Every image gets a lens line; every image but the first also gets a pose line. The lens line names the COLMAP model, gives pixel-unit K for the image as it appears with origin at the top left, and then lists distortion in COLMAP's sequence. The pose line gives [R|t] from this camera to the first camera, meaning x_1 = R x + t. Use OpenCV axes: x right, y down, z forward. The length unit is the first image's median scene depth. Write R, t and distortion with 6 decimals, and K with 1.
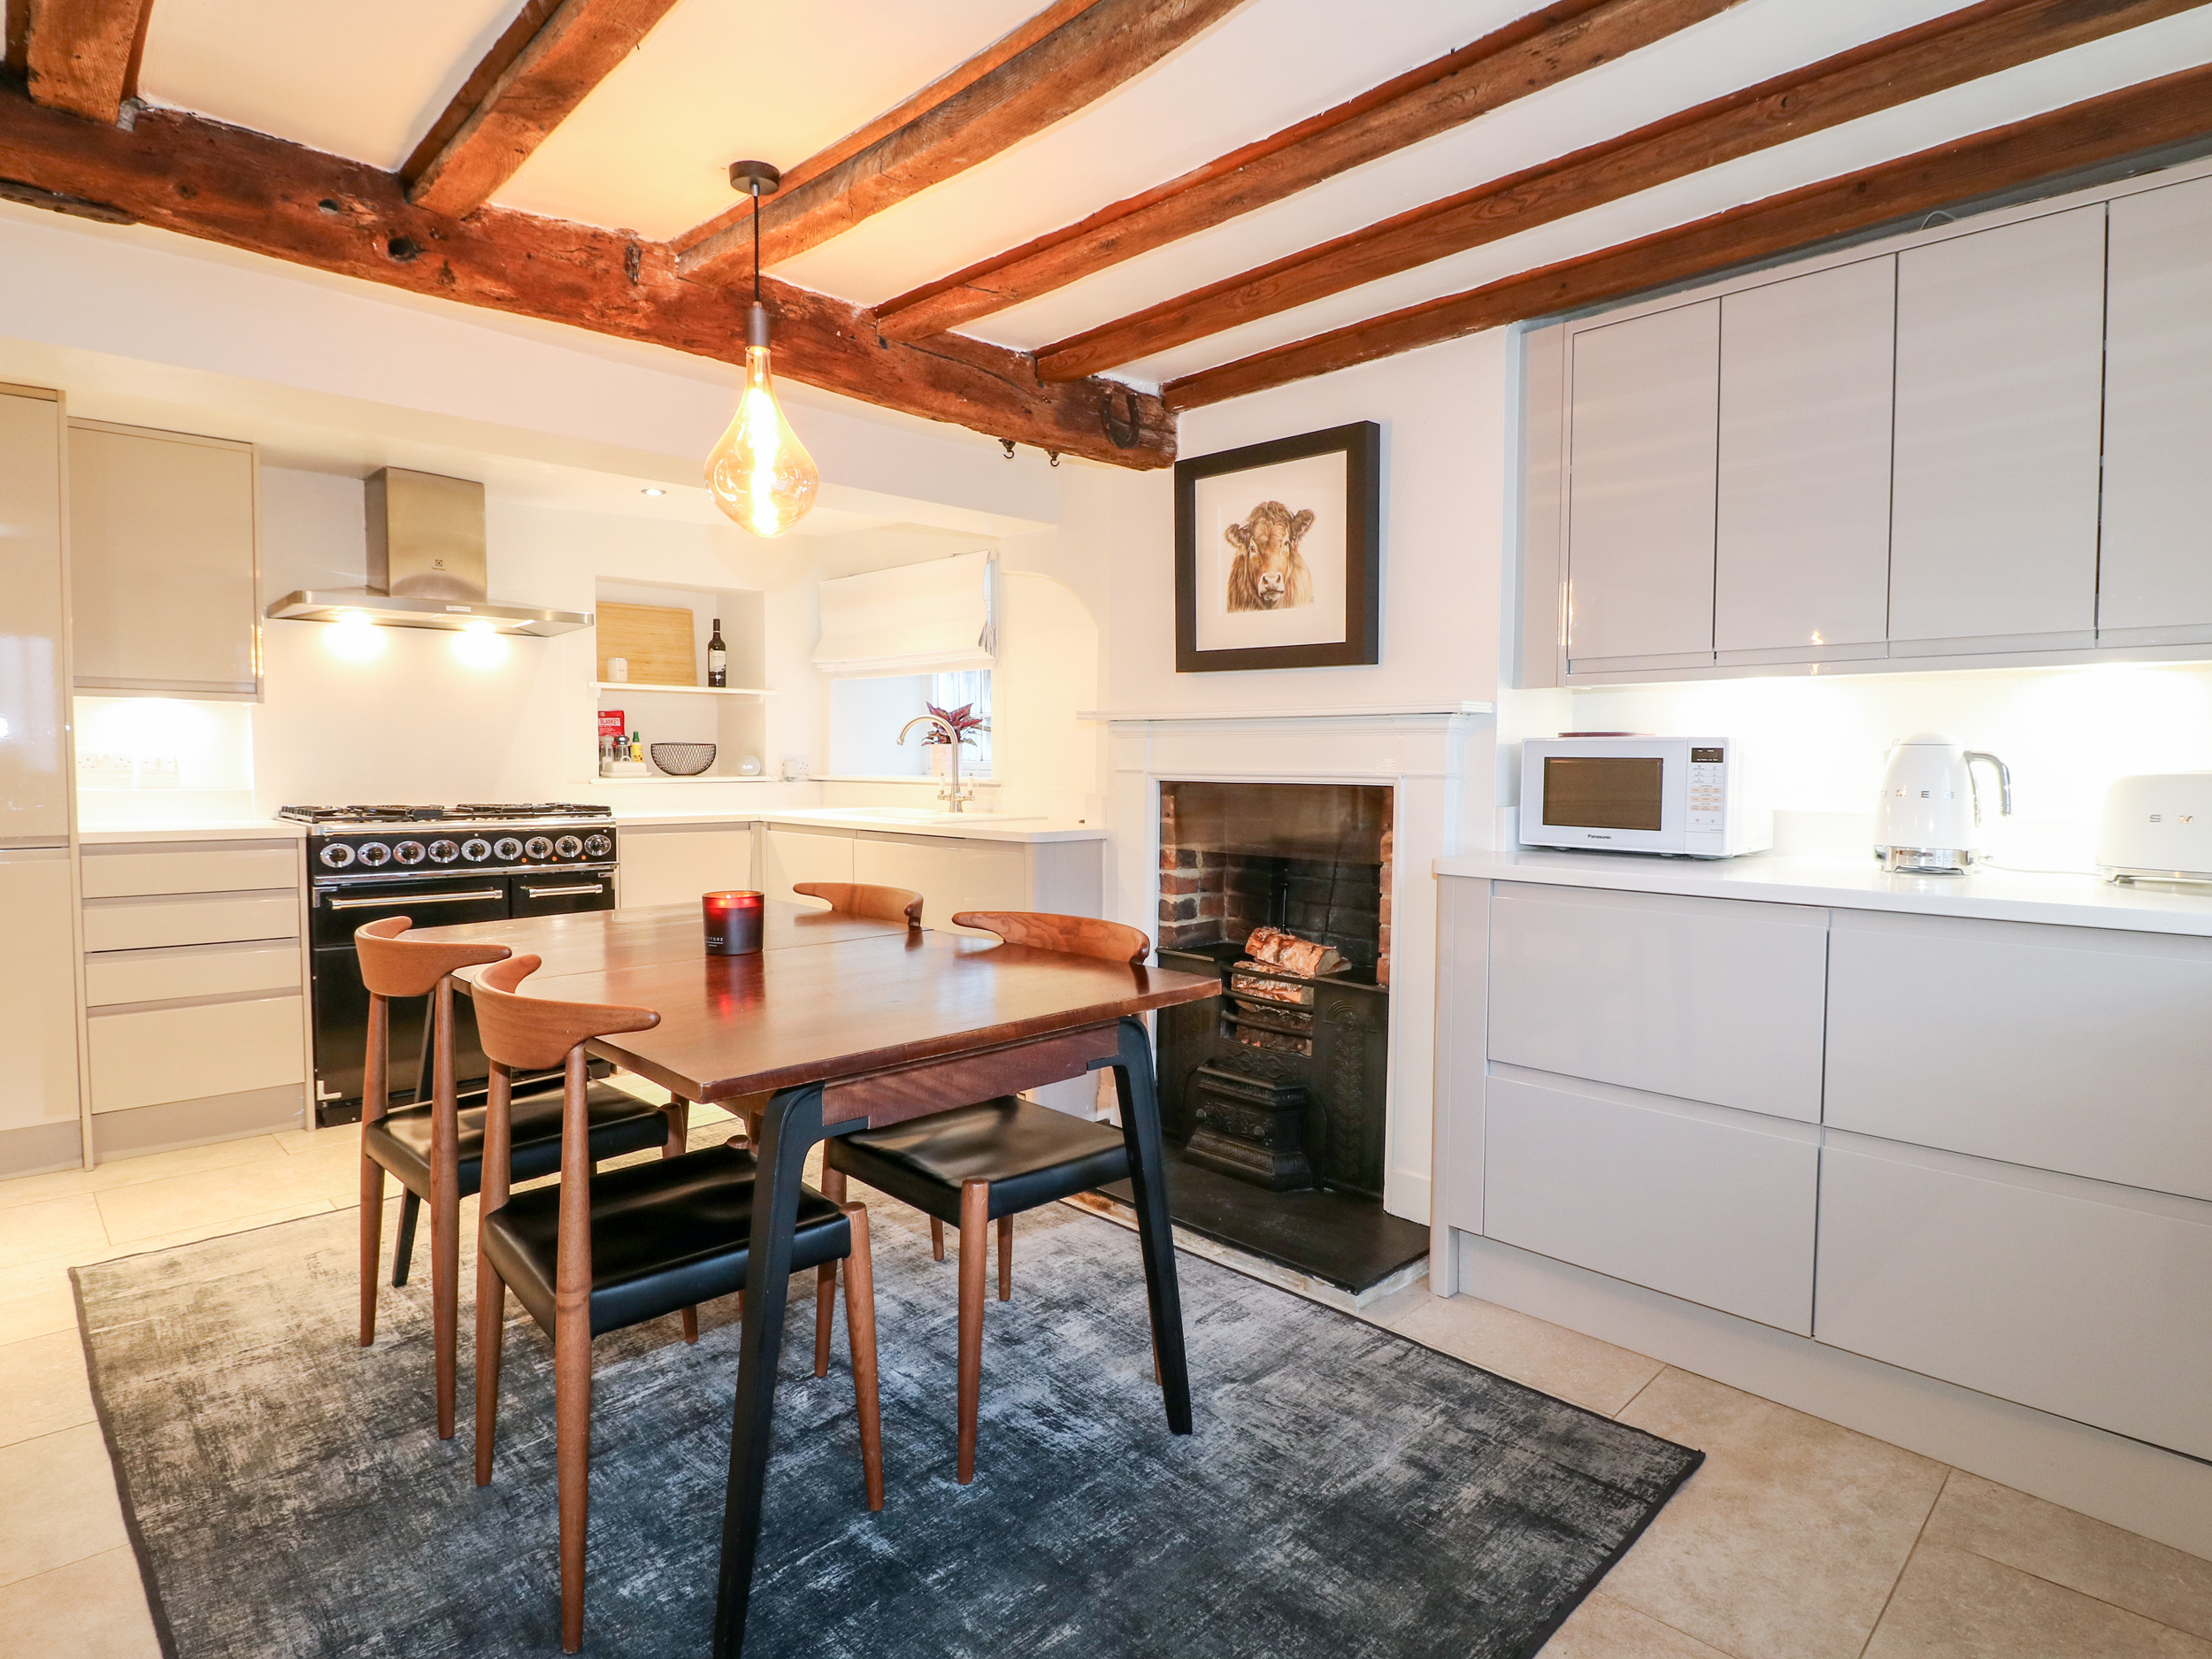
lens RADIAL K [[1173.4, 0, 1118.4], [0, 1173.4, 823.5], [0, 0, 1]] dist [-0.007945, -0.004593]
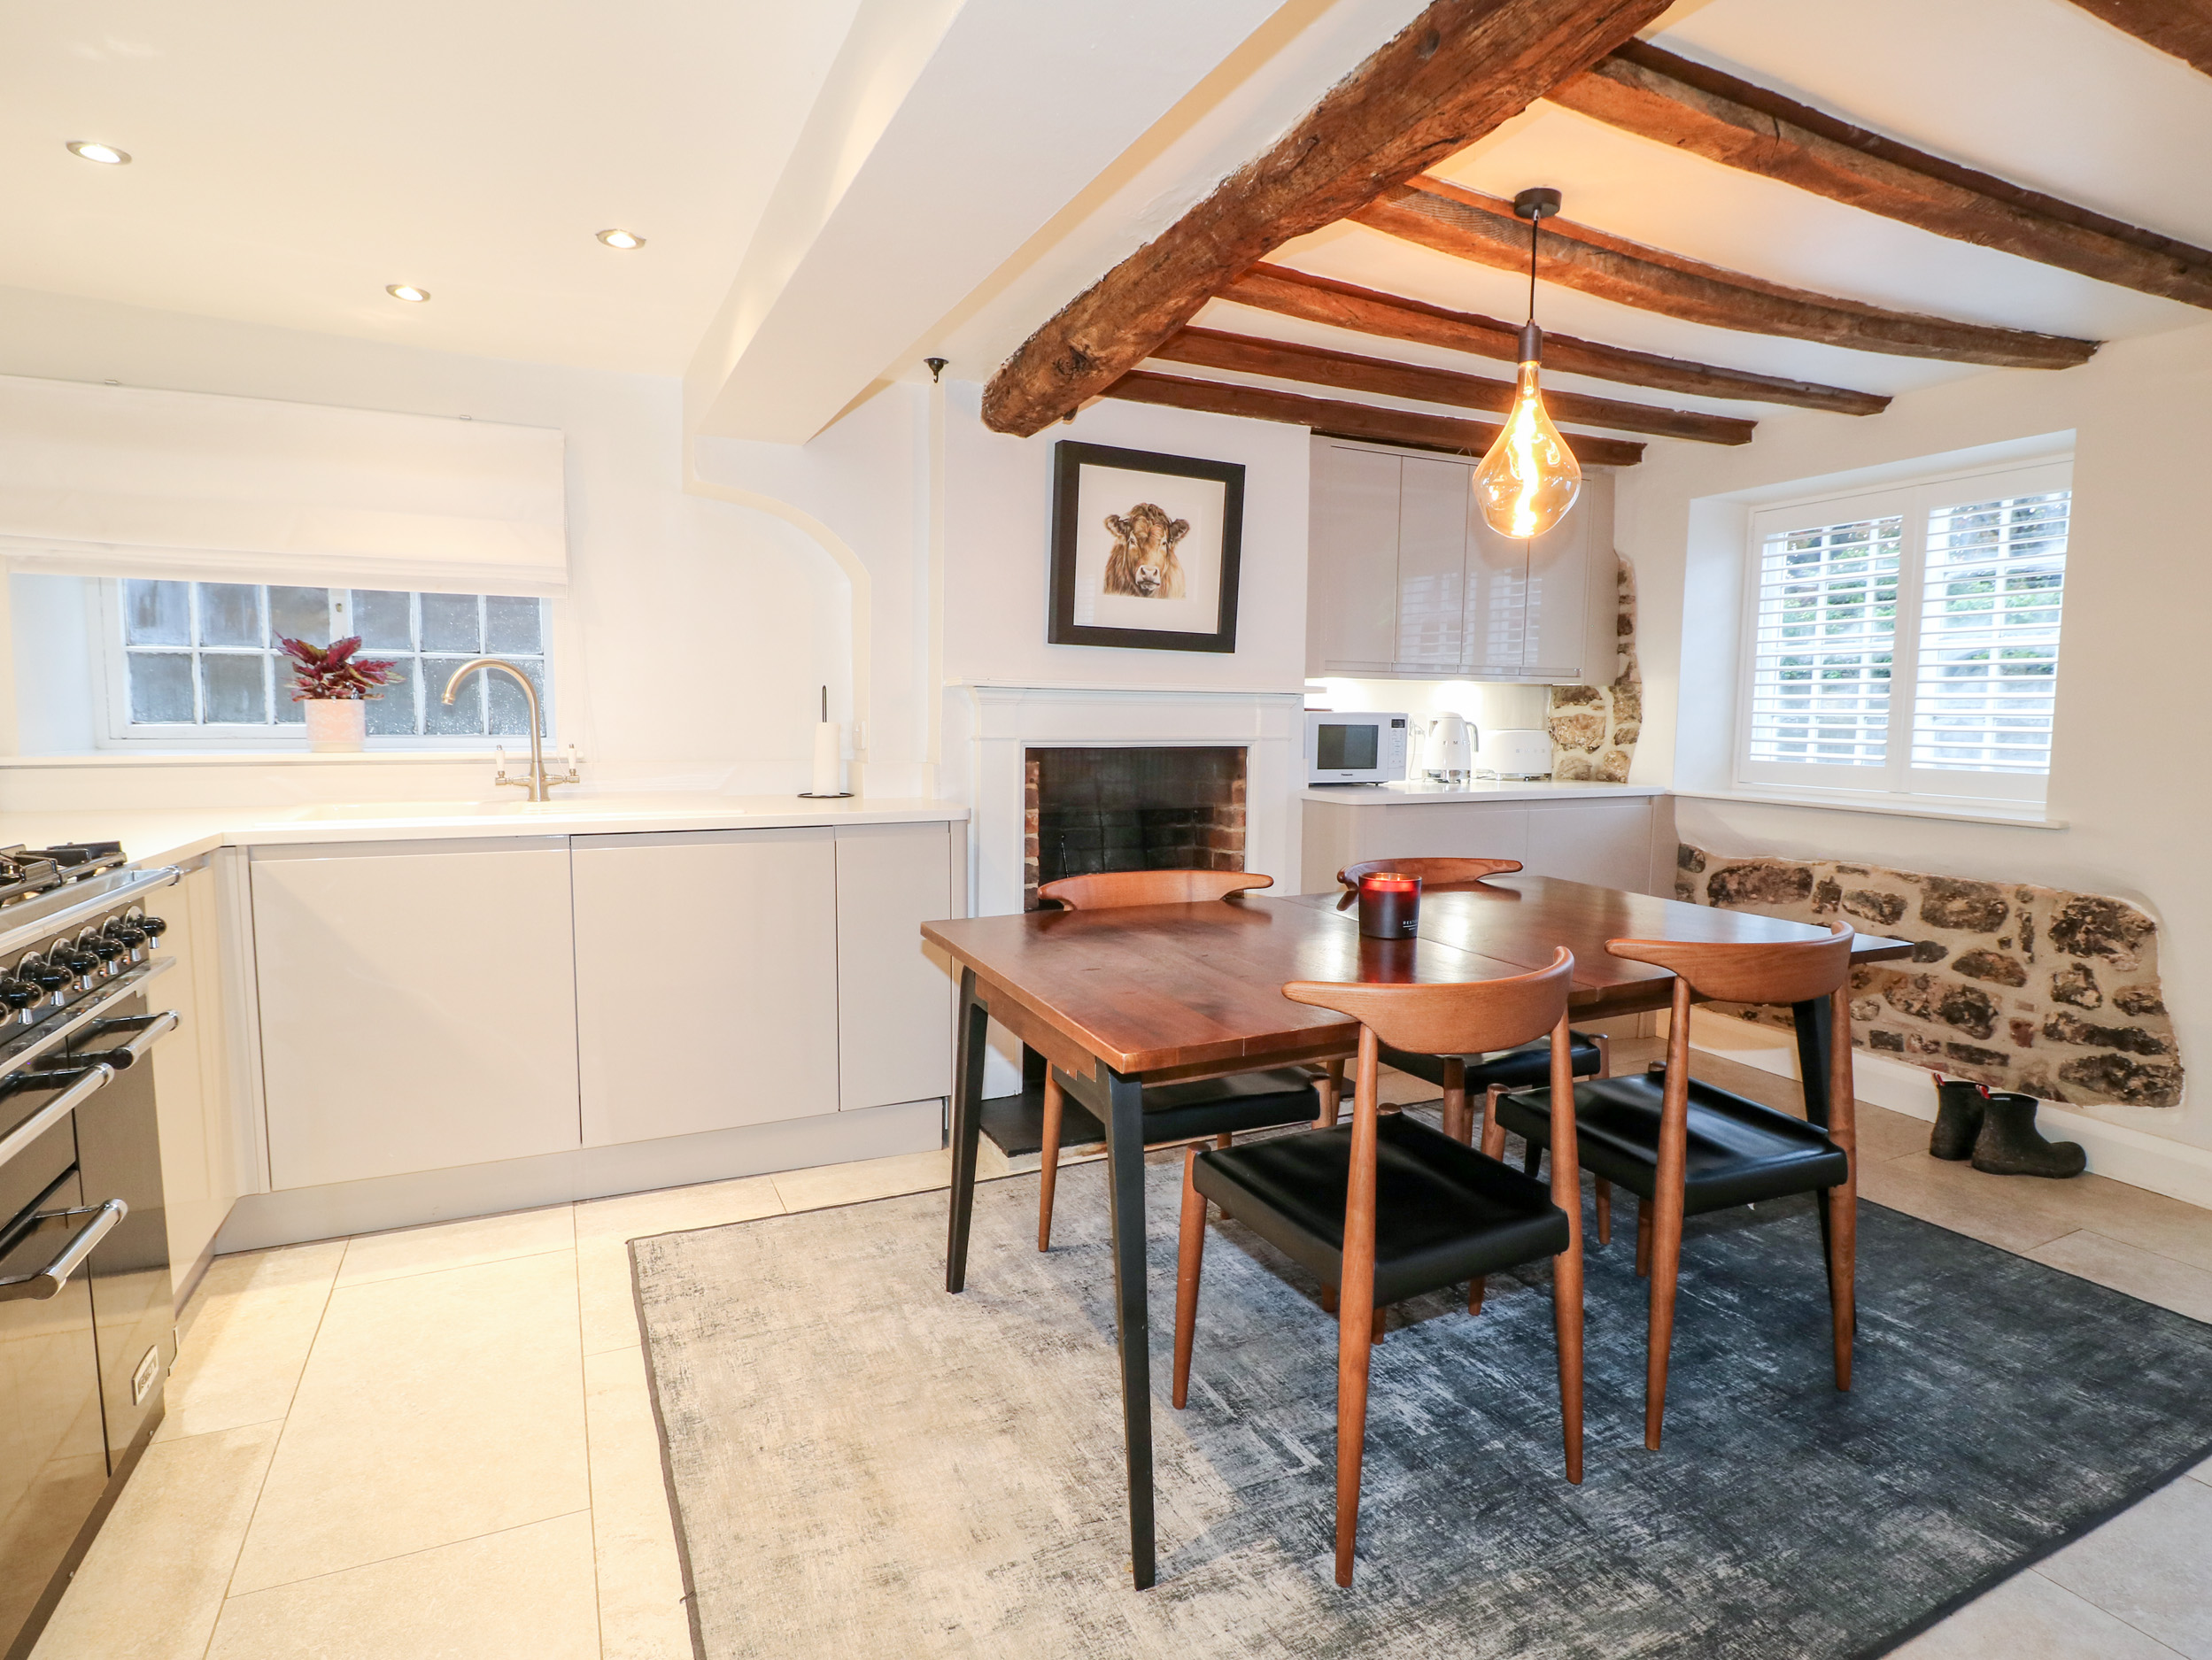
lens RADIAL K [[1127.0, 0, 1091.3], [0, 1127.0, 823.4], [0, 0, 1]] dist [-0.014350, -0.002566]
pose [[0.340132, -0.093976, 0.935670, -0.921557], [0.044800, 0.995484, 0.083698, -0.053504], [-0.939310, 0.013449, 0.342806, 0.649037]]
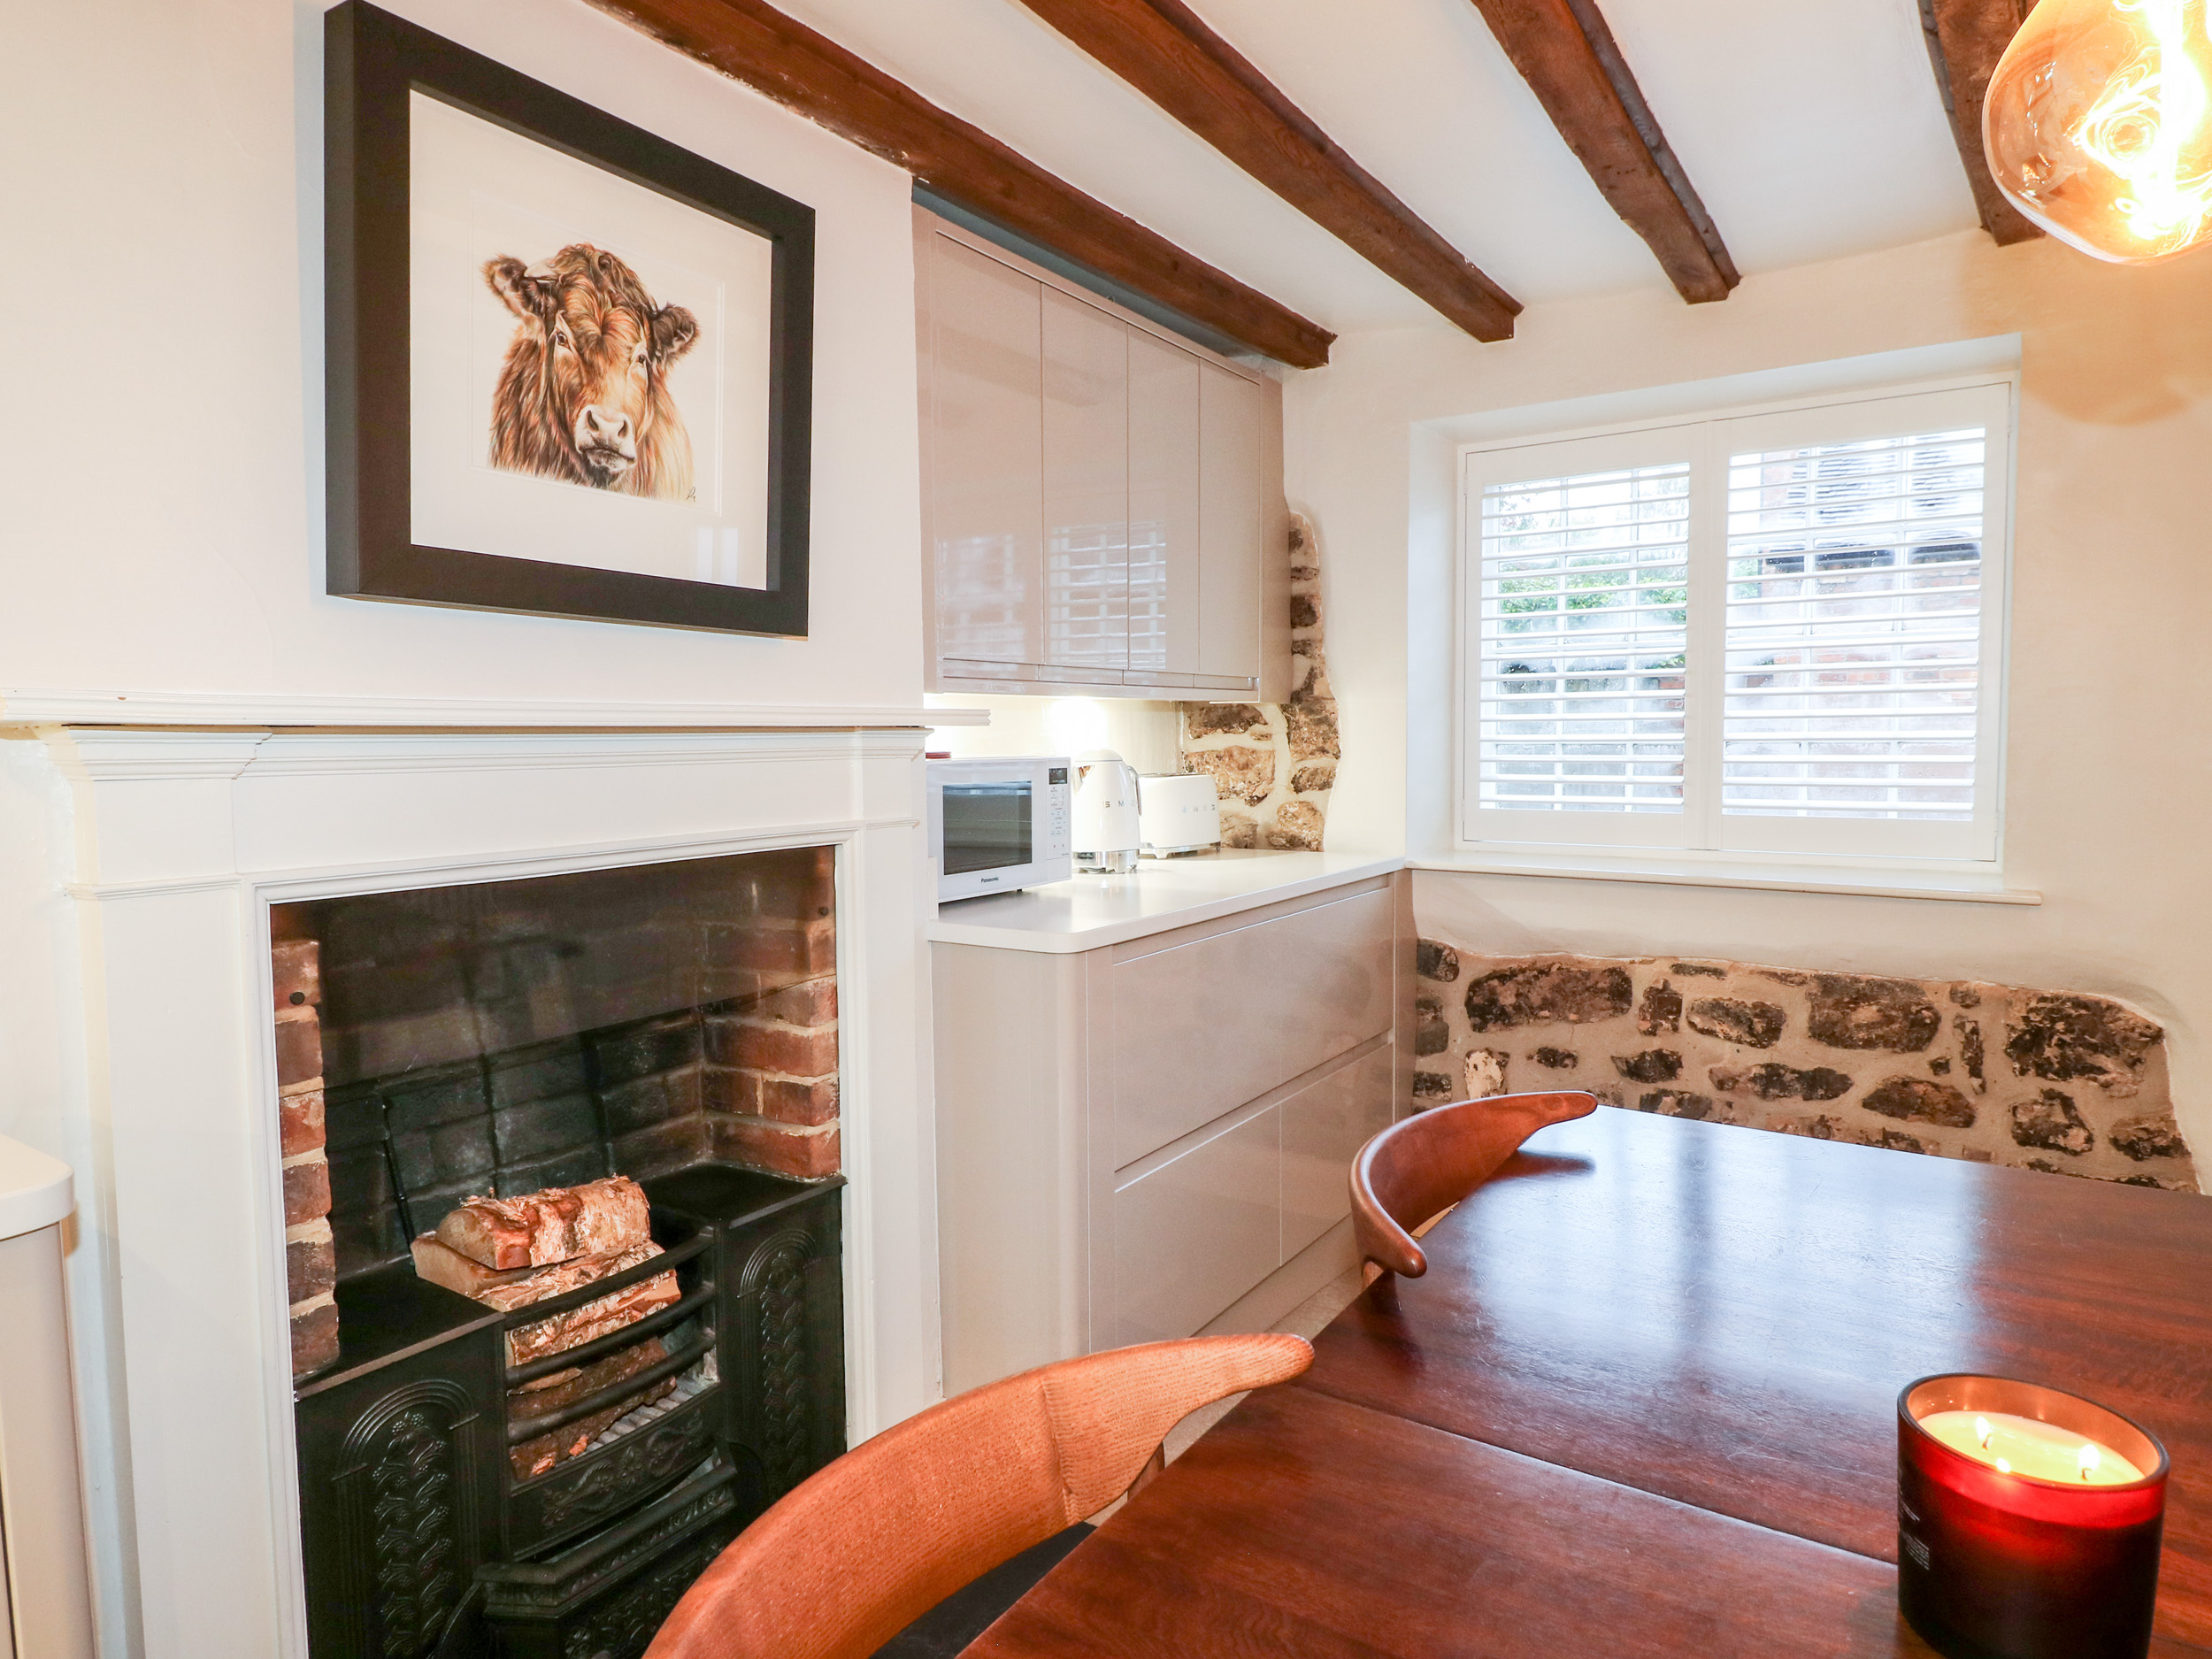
lens RADIAL K [[1321.4, 0, 1096.9], [0, 1321.4, 817.8], [0, 0, 1]] dist [-0.007585, 0.000544]
pose [[-0.199441, -0.064546, 0.977782, -0.405609], [0.064356, 0.994811, 0.078797, -0.080332], [-0.977794, 0.078641, -0.194252, 0.890530]]
